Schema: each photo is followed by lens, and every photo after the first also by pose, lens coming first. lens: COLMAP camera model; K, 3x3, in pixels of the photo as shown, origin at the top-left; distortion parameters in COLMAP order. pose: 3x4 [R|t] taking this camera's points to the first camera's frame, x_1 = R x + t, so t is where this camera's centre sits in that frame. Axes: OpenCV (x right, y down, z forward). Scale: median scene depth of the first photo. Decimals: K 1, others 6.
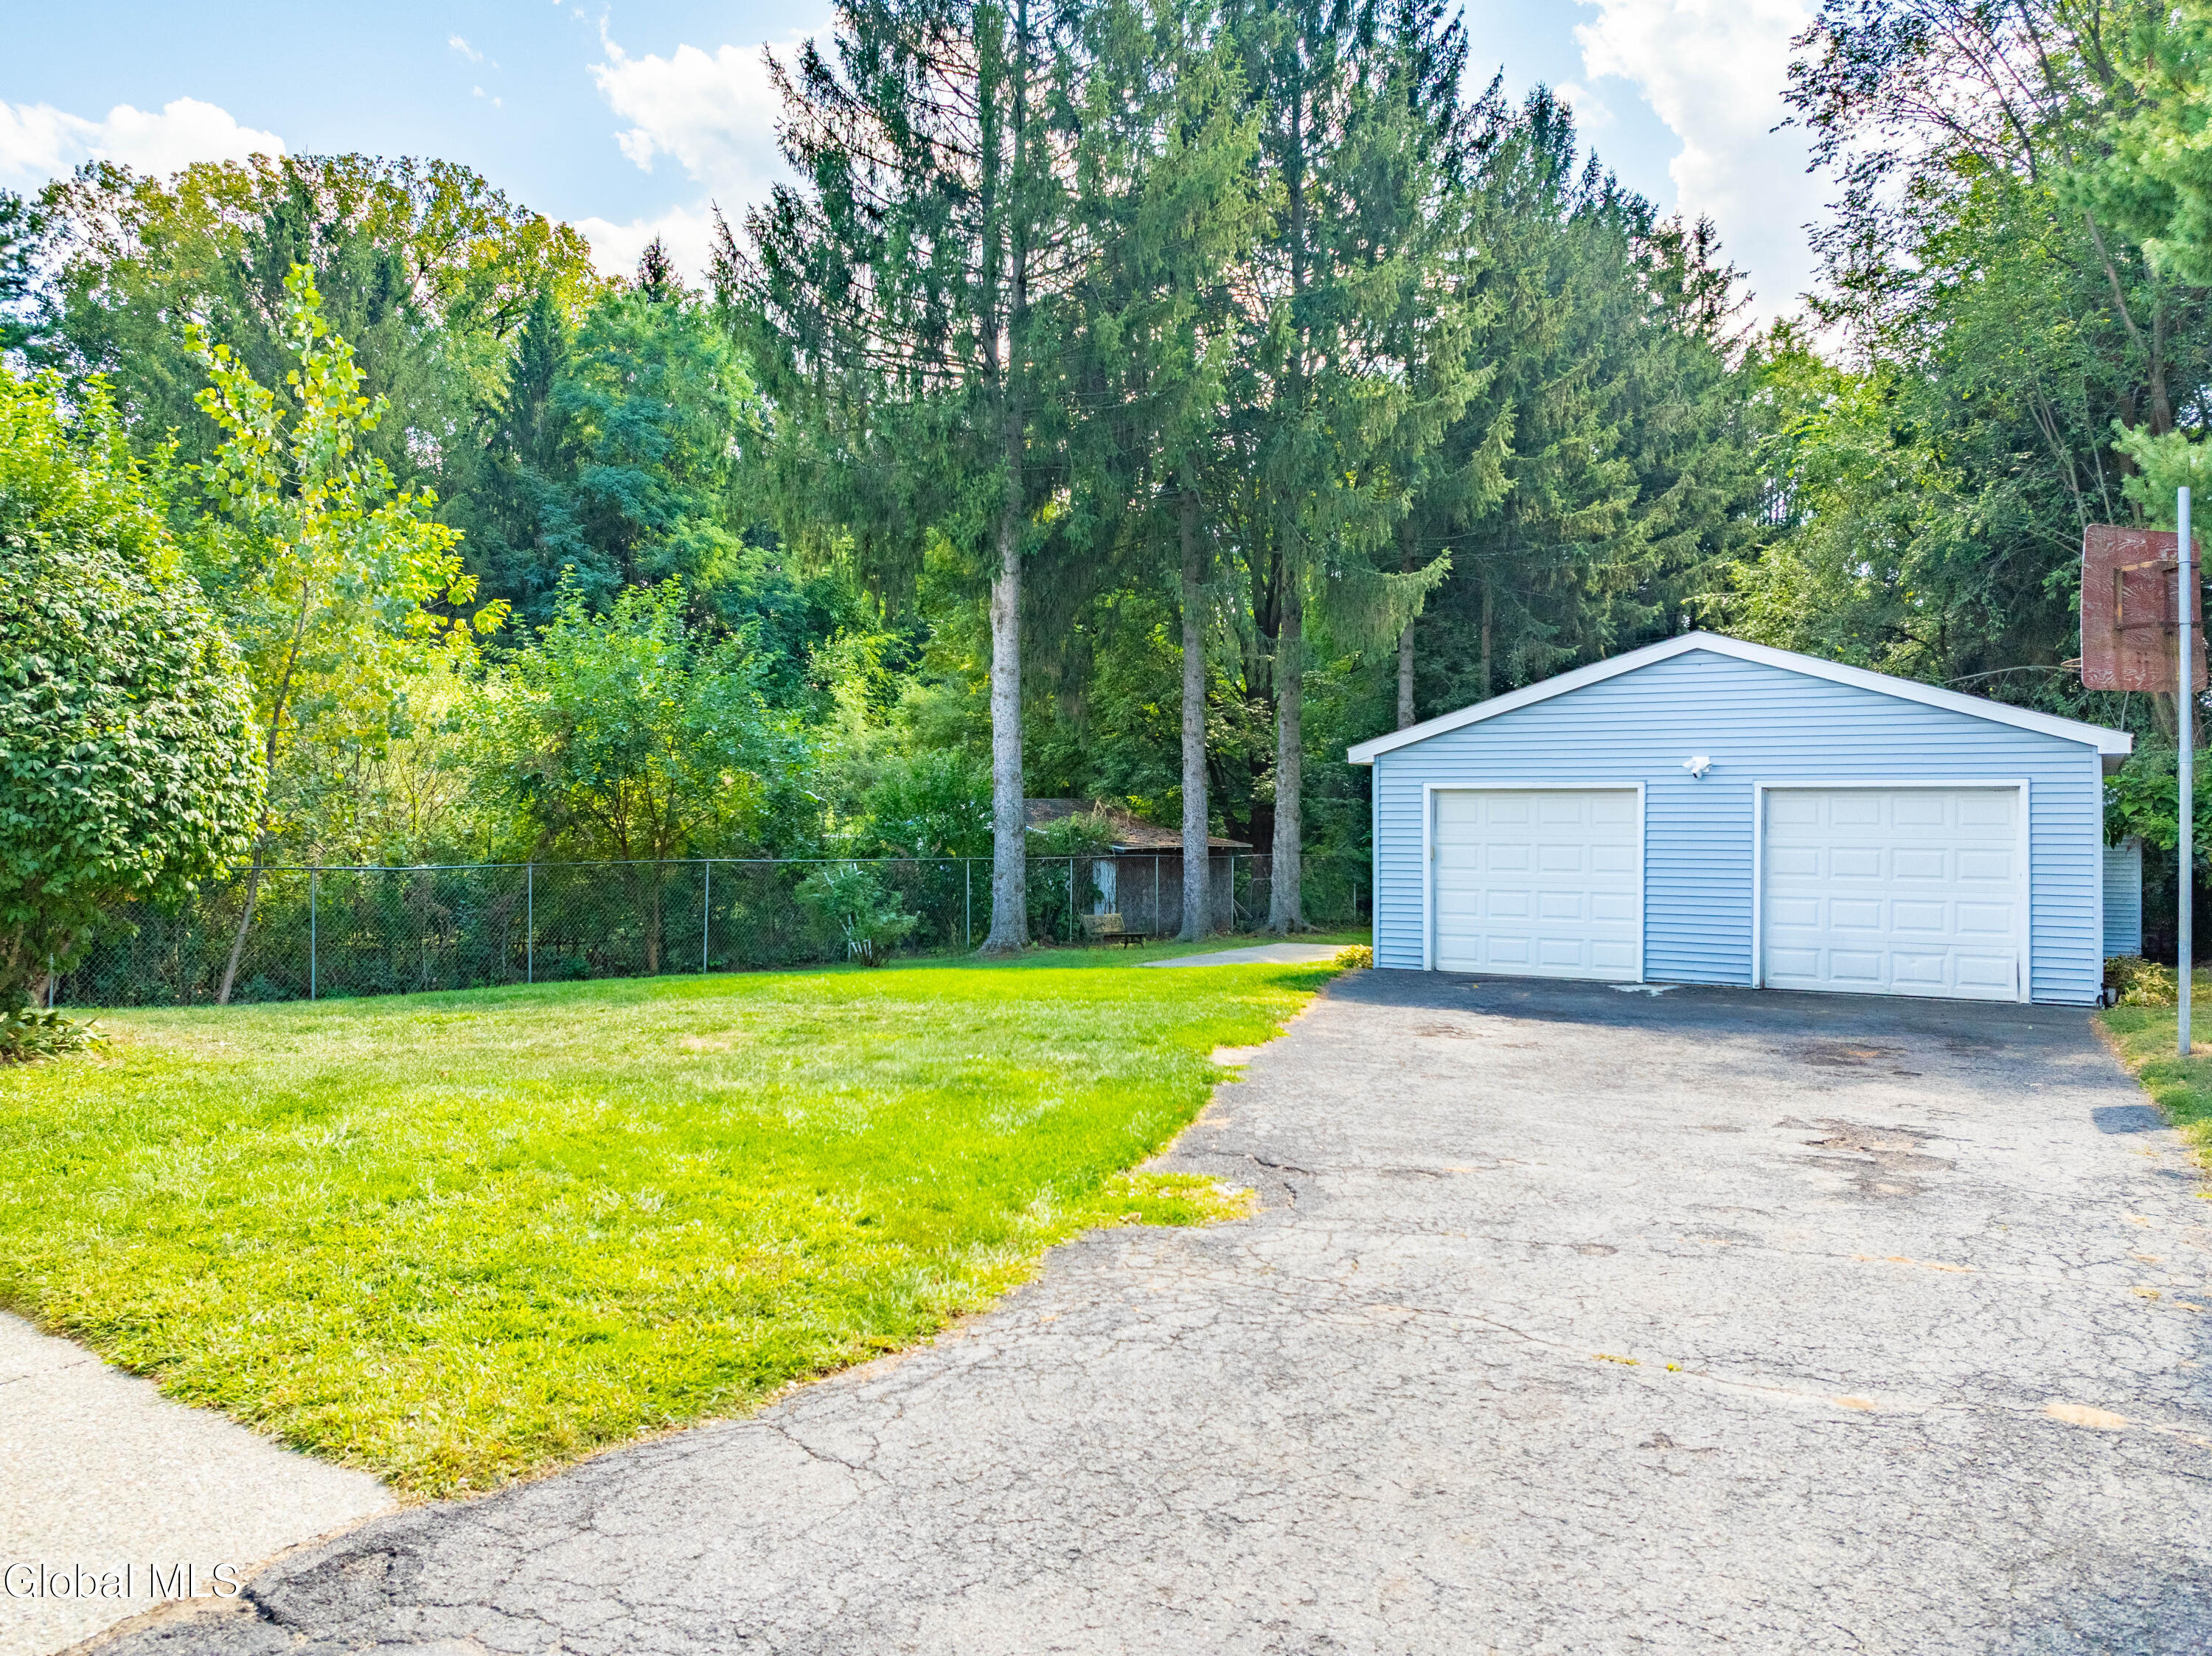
lens RADIAL K [[1625.0, 0, 1106.0], [0, 1625.0, 828.0], [0, 0, 1]] dist [-0.055510, 0.002179]
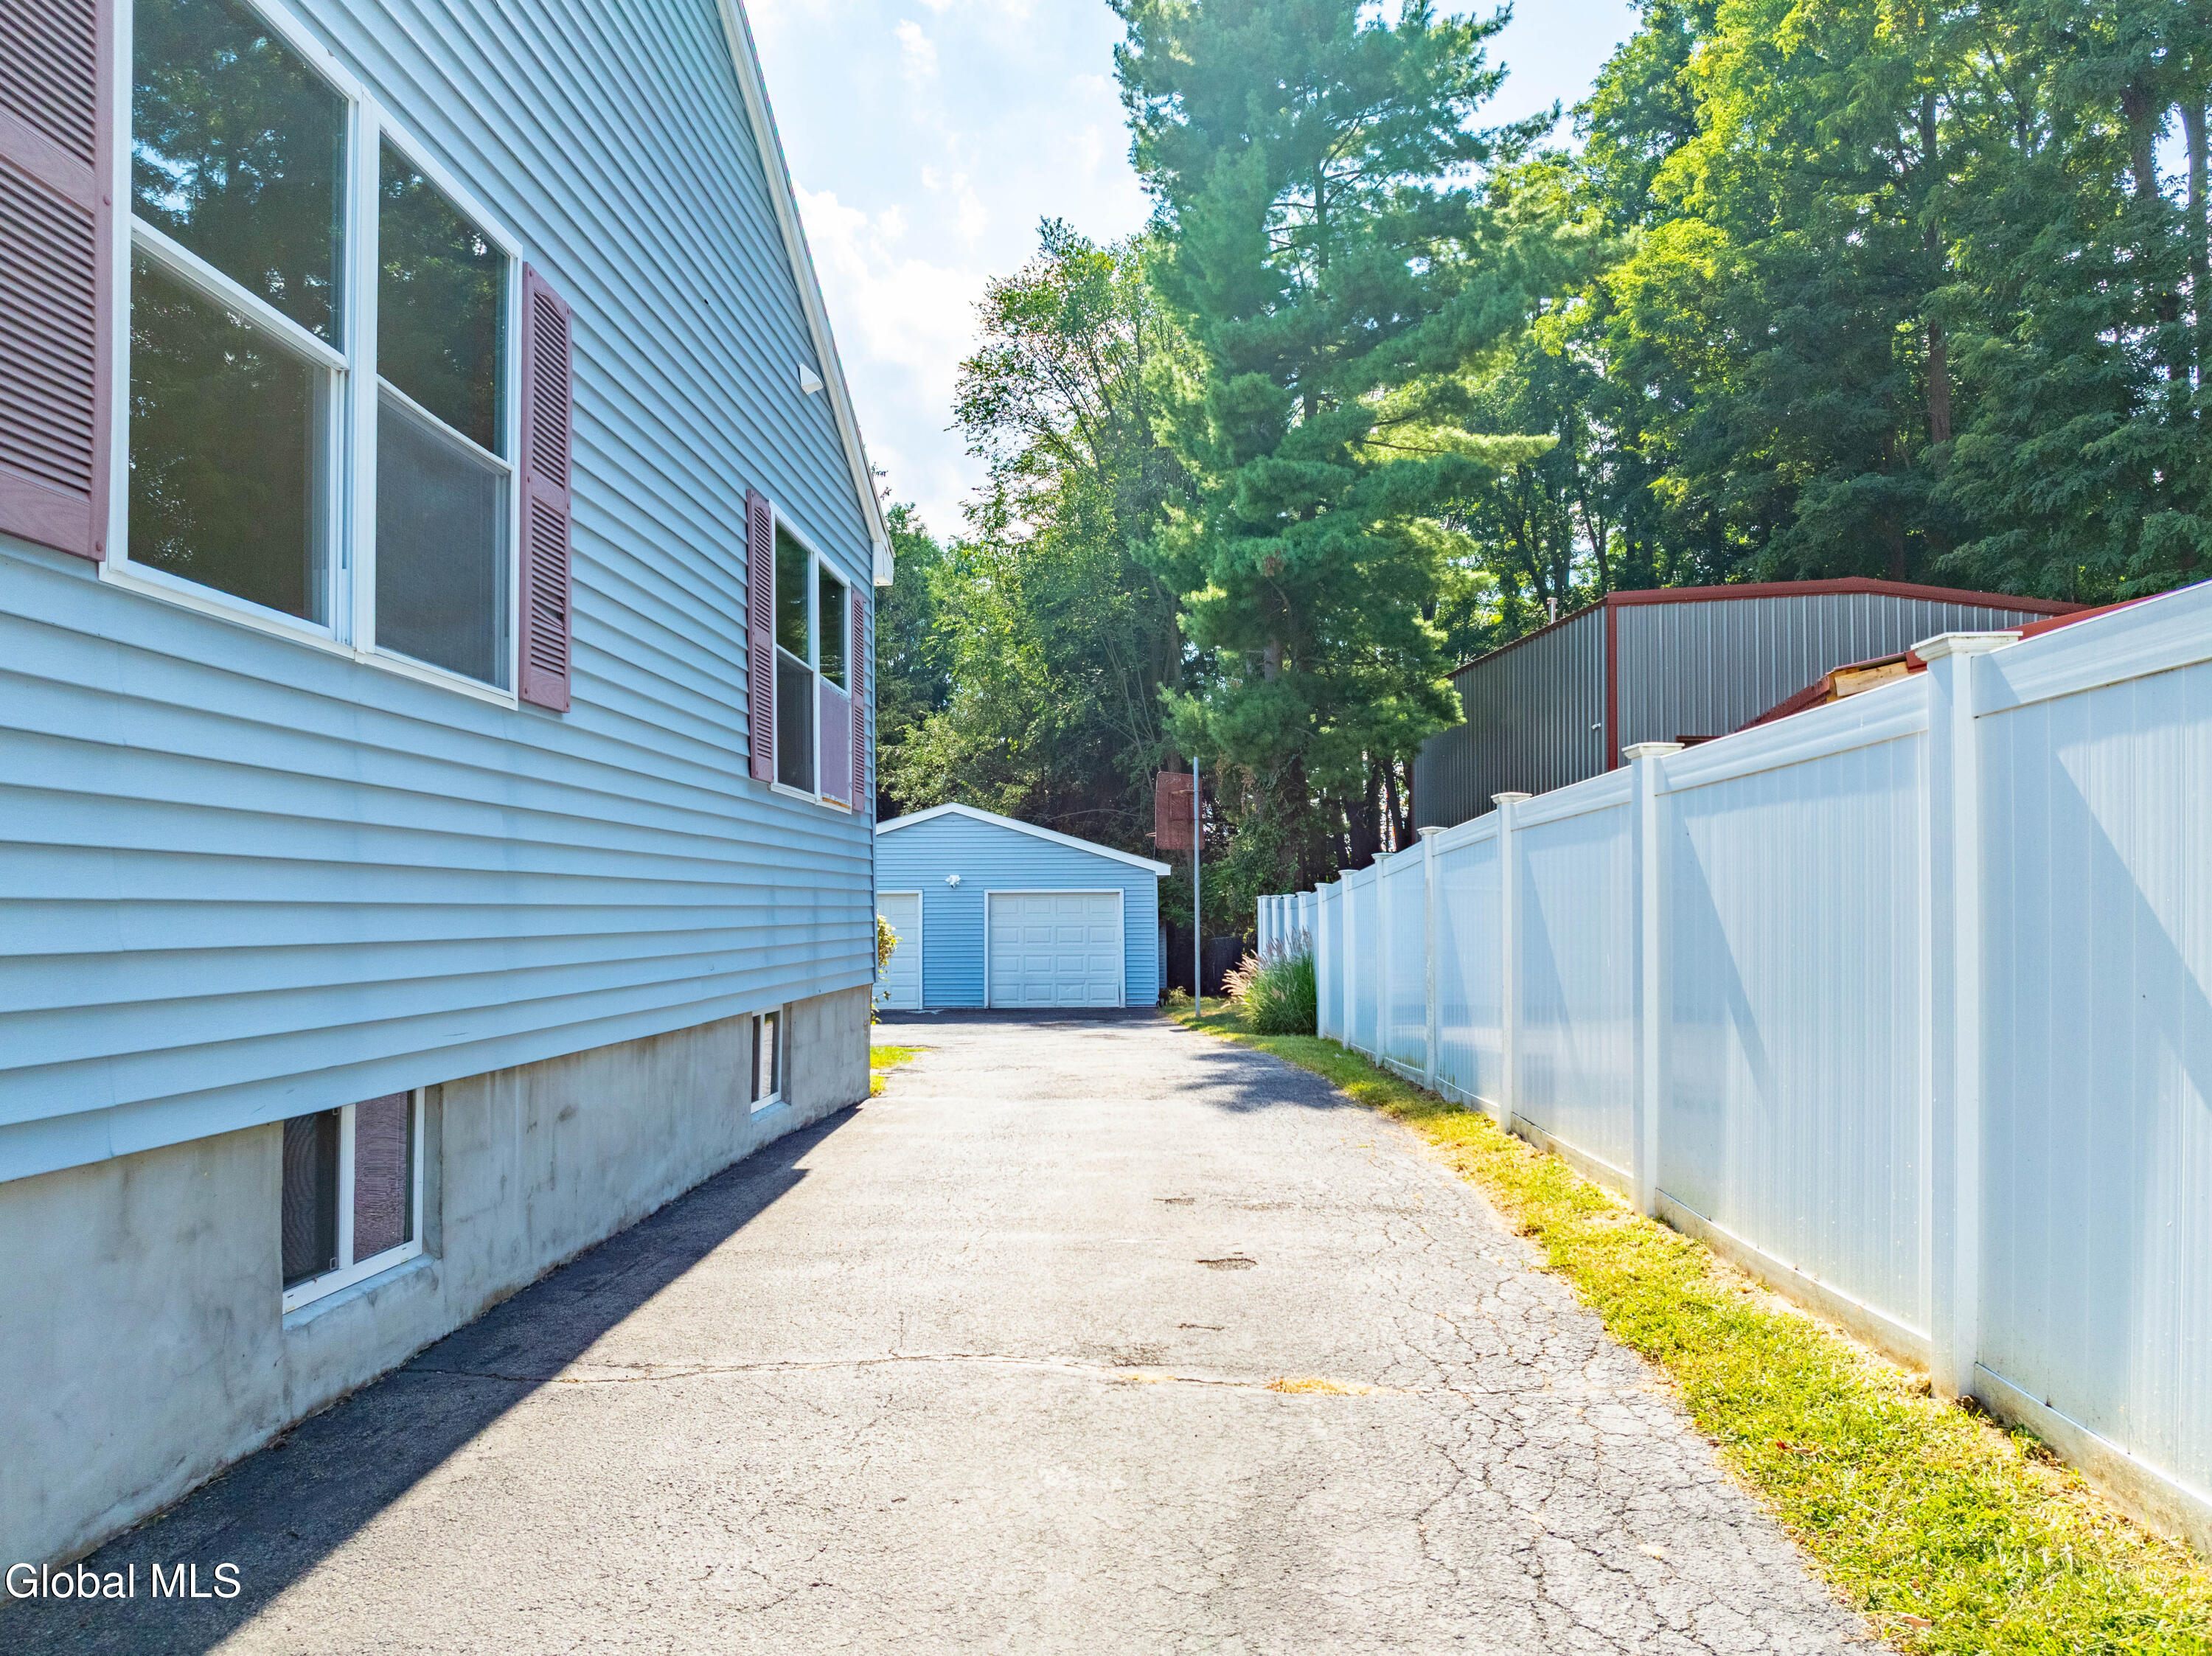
lens RADIAL K [[1625.0, 0, 1106.0], [0, 1625.0, 828.0], [0, 0, 1]] dist [-0.055510, 0.002179]
pose [[0.851612, 0.018155, 0.523858, -0.423282], [0.012059, 0.998457, -0.054205, 0.001642], [-0.524034, 0.052479, 0.850079, -0.591568]]
